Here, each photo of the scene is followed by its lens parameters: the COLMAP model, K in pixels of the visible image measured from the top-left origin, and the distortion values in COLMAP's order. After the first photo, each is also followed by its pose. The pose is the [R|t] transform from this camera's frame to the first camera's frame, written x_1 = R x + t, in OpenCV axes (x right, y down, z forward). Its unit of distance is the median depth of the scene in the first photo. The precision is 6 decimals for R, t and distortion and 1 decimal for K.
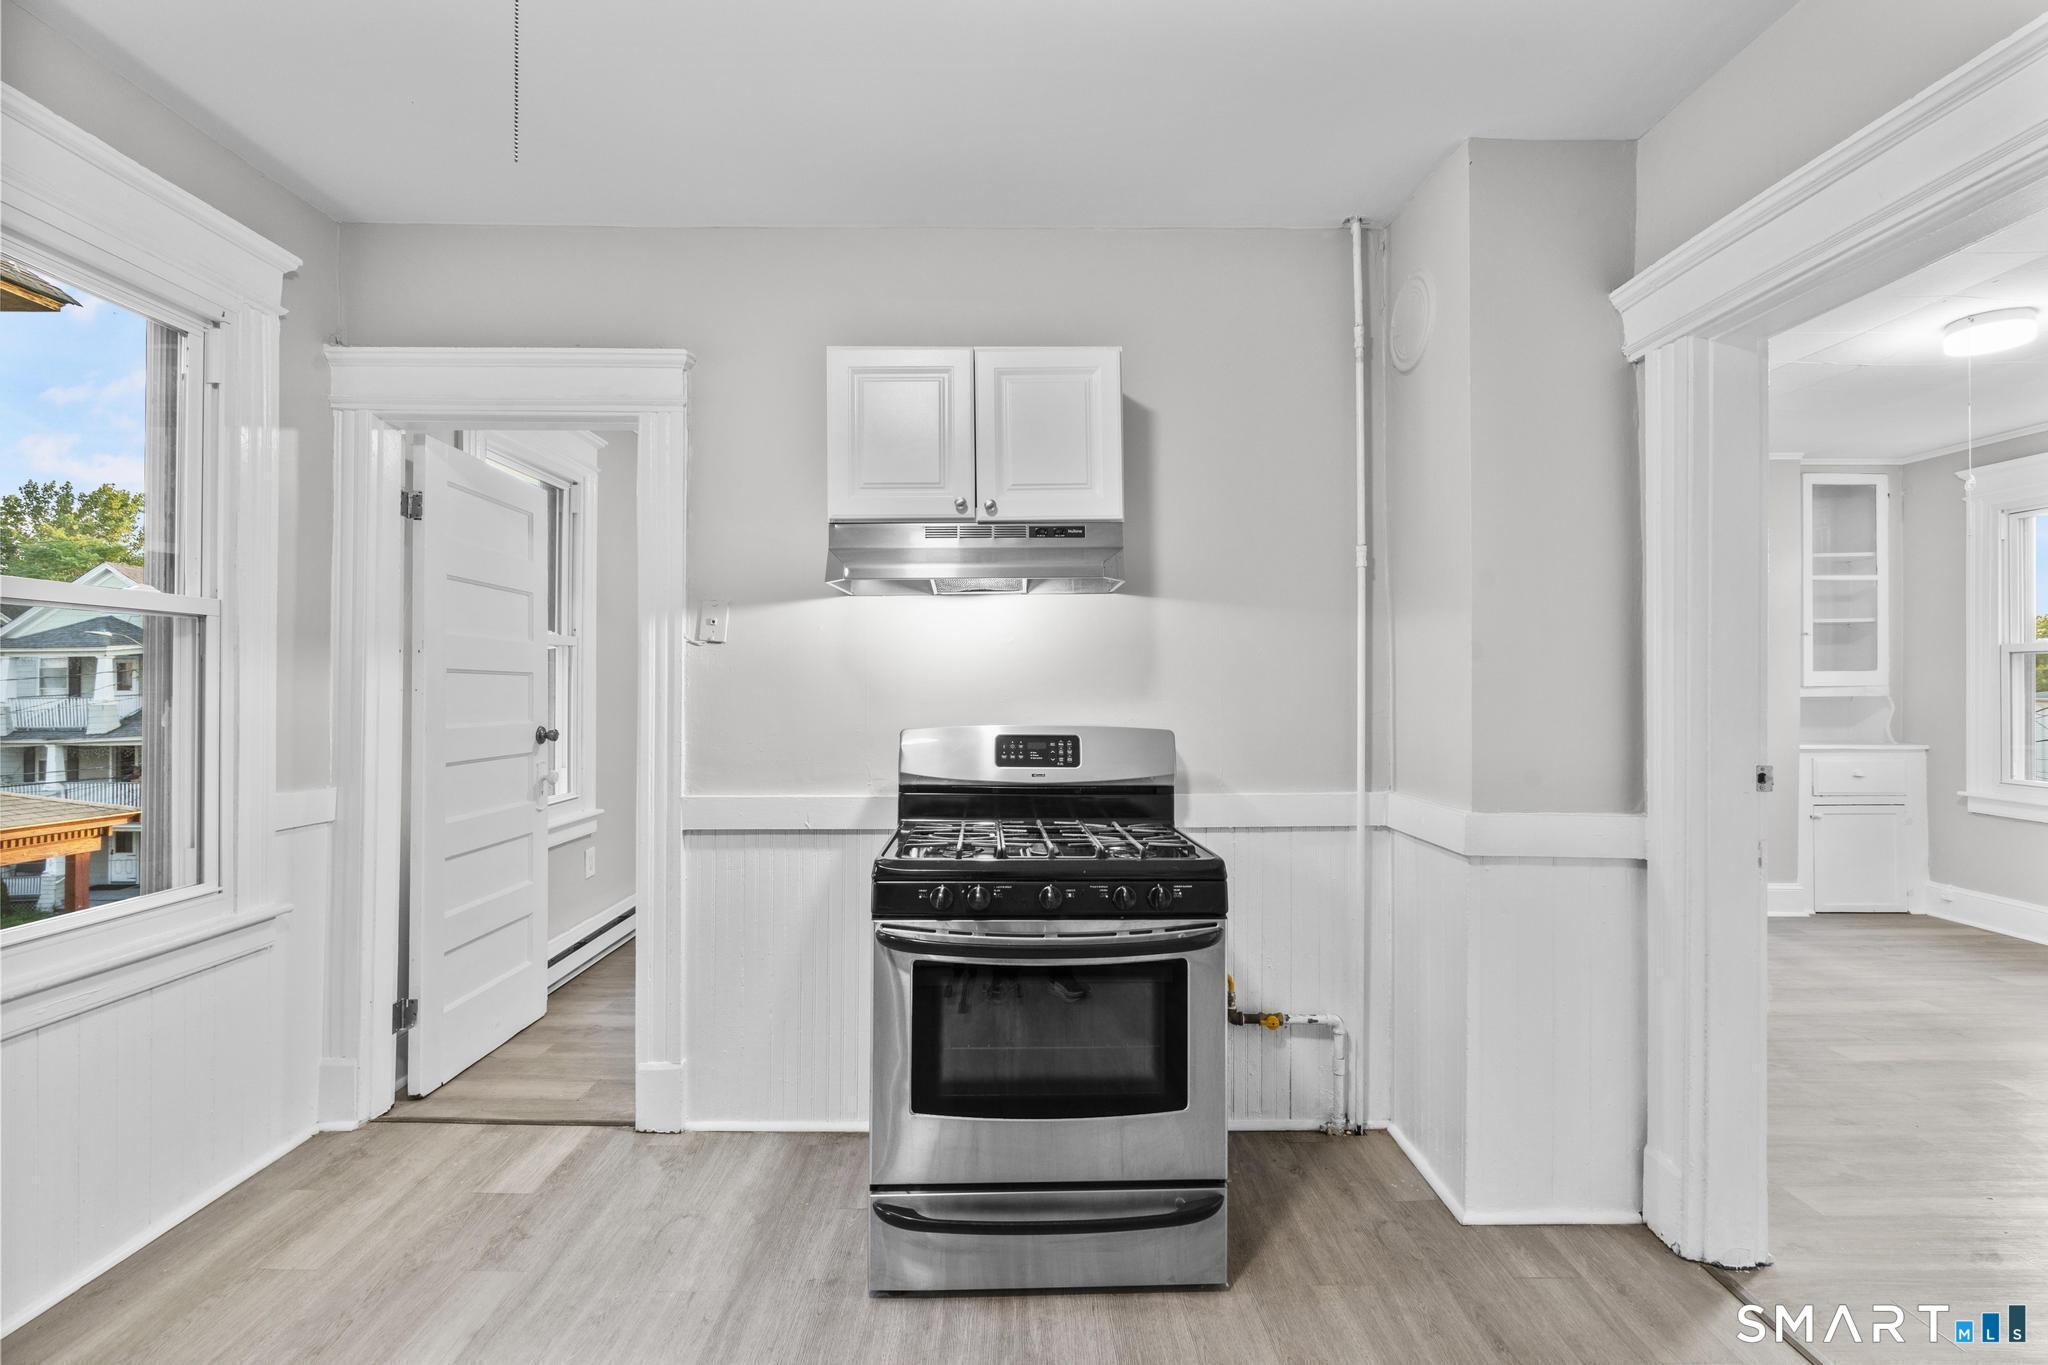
lens RADIAL K [[903.6, 0, 1030.0], [0, 903.6, 683.7], [0, 0, 1]] dist [-0.000849, -0.000344]
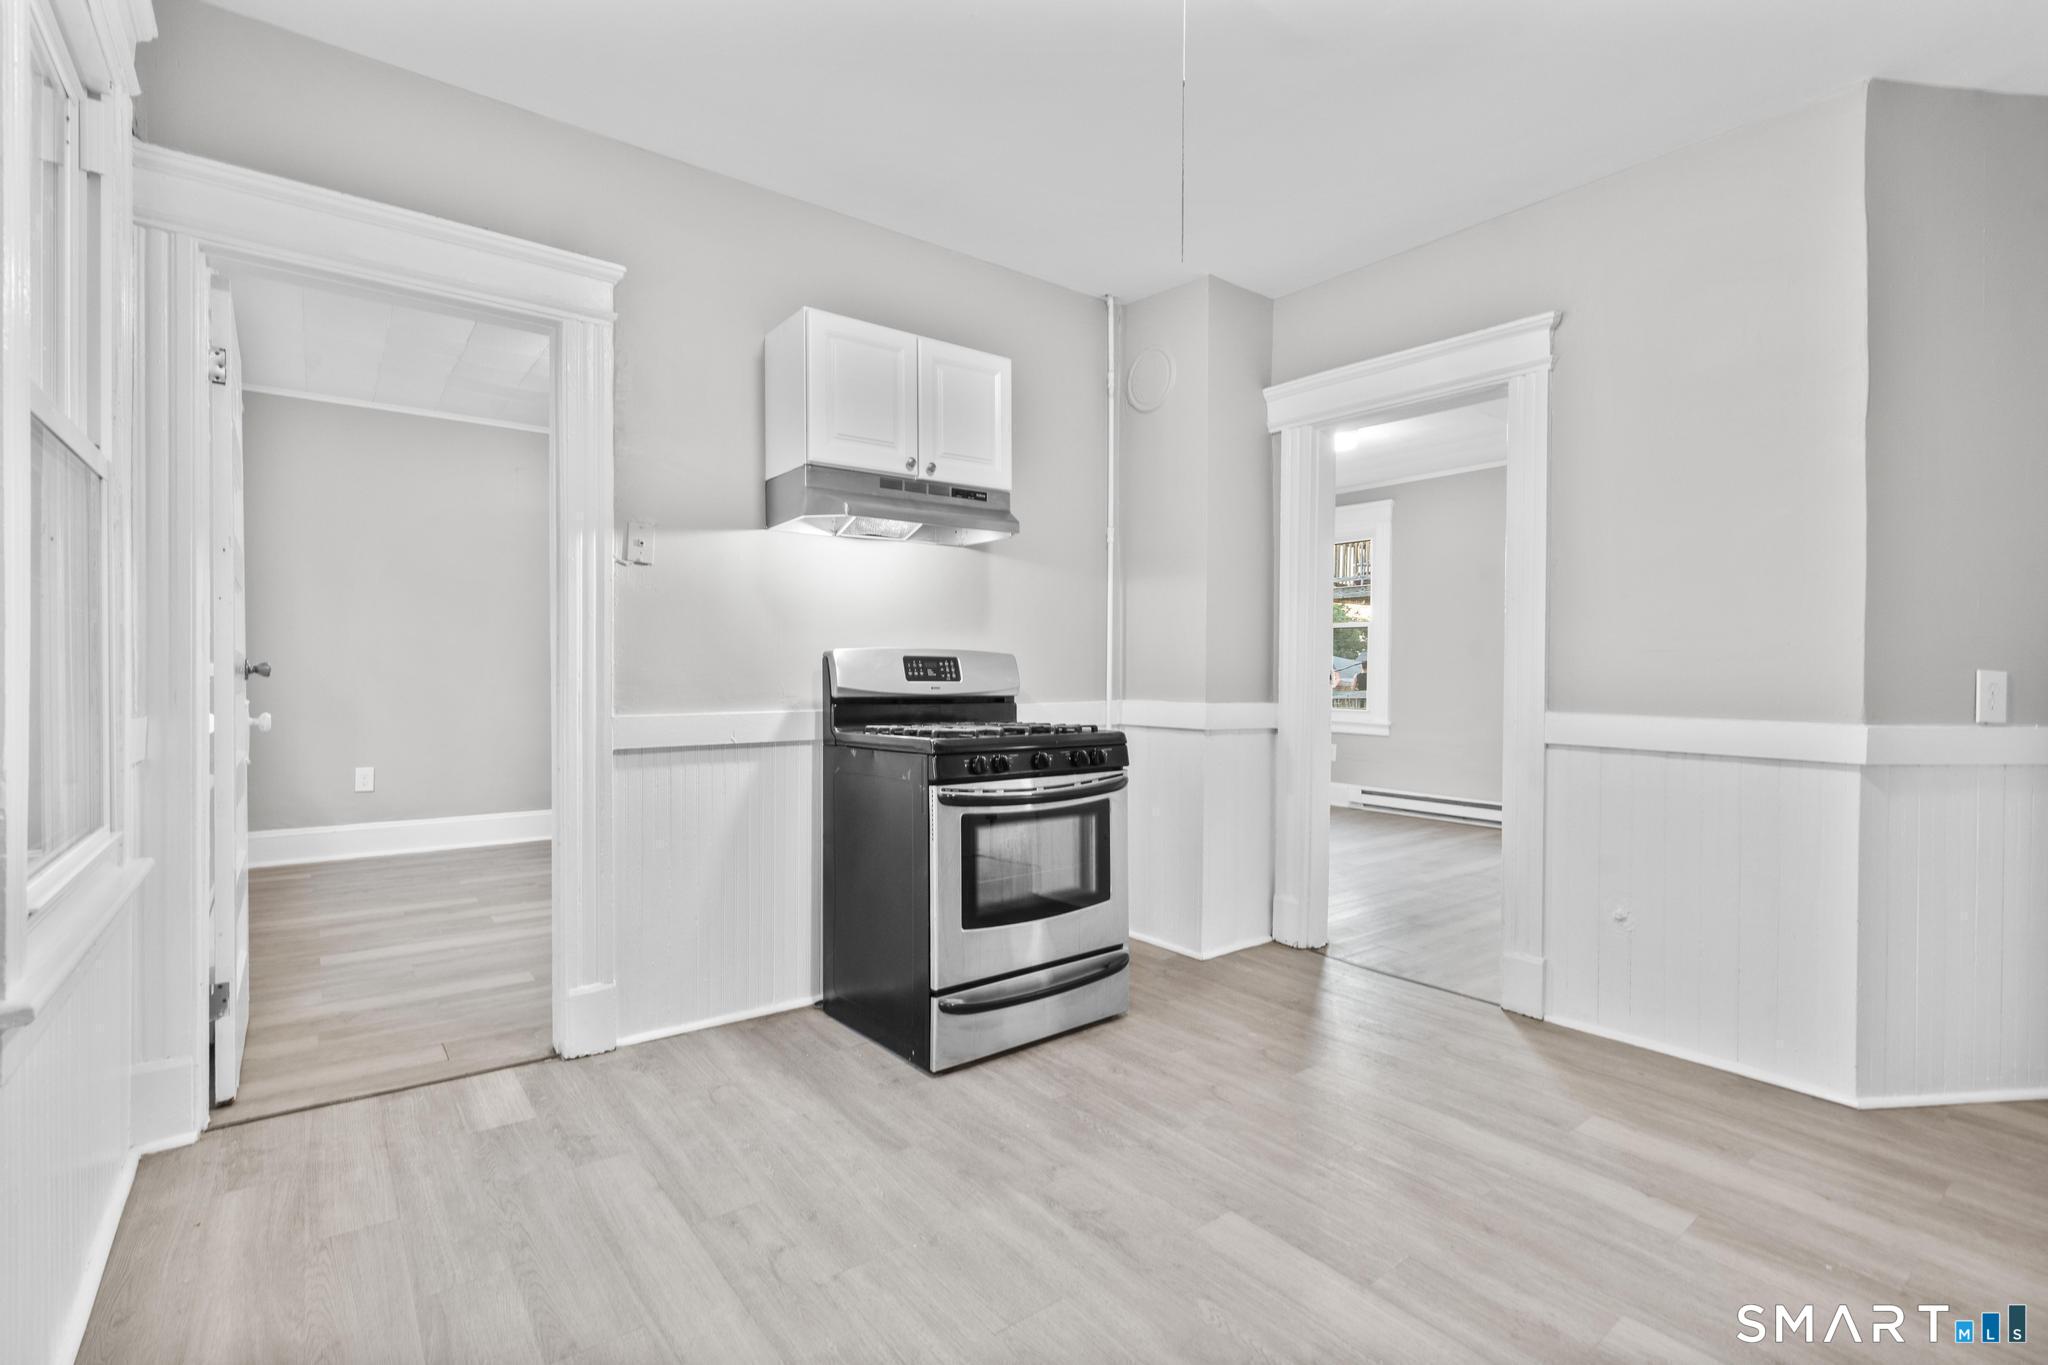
lens RADIAL K [[928.8, 0, 1024.0], [0, 928.8, 682.5], [0, 0, 1]] dist [-0.001218, 0.000519]
pose [[0.796433, -0.007493, 0.604680, -0.740174], [-0.005046, 0.999806, 0.019036, 0.076125], [-0.604706, -0.018212, 0.796241, -0.103670]]
